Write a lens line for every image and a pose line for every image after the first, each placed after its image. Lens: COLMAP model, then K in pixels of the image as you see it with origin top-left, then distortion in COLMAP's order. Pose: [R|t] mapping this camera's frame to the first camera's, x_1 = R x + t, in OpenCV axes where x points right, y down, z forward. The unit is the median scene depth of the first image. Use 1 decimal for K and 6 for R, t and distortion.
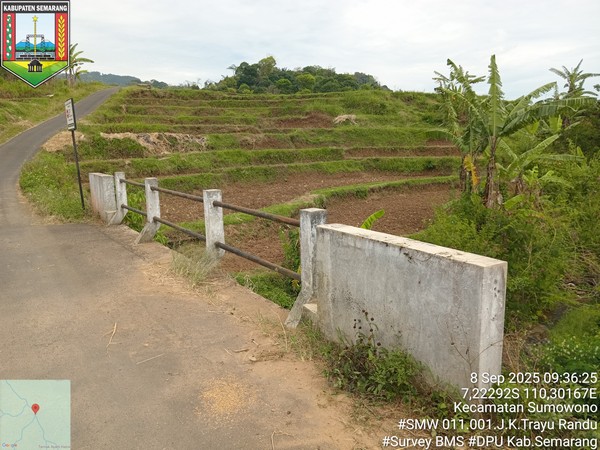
lens RADIAL K [[463.5, 0, 290.4], [0, 463.5, 230.2], [0, 0, 1]] dist [0.023483, -0.034032]
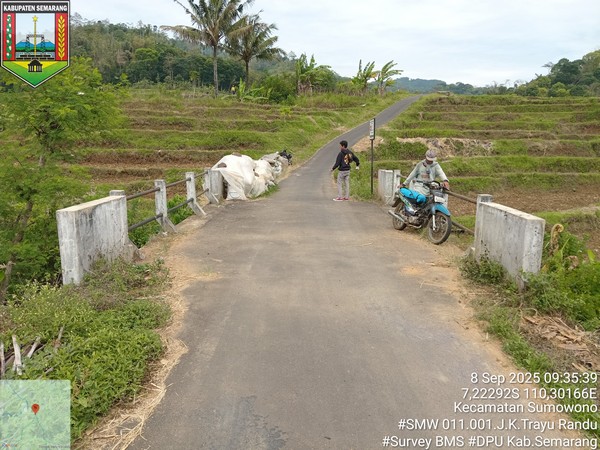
lens RADIAL K [[463.5, 0, 299.0], [0, 463.5, 225.8], [0, 0, 1]] dist [0.023483, -0.034032]
pose [[0.828355, 0.122254, -0.546701, 0.051655], [-0.129348, 0.991267, 0.025682, 0.013668], [0.545067, 0.049441, 0.836934, -0.100156]]
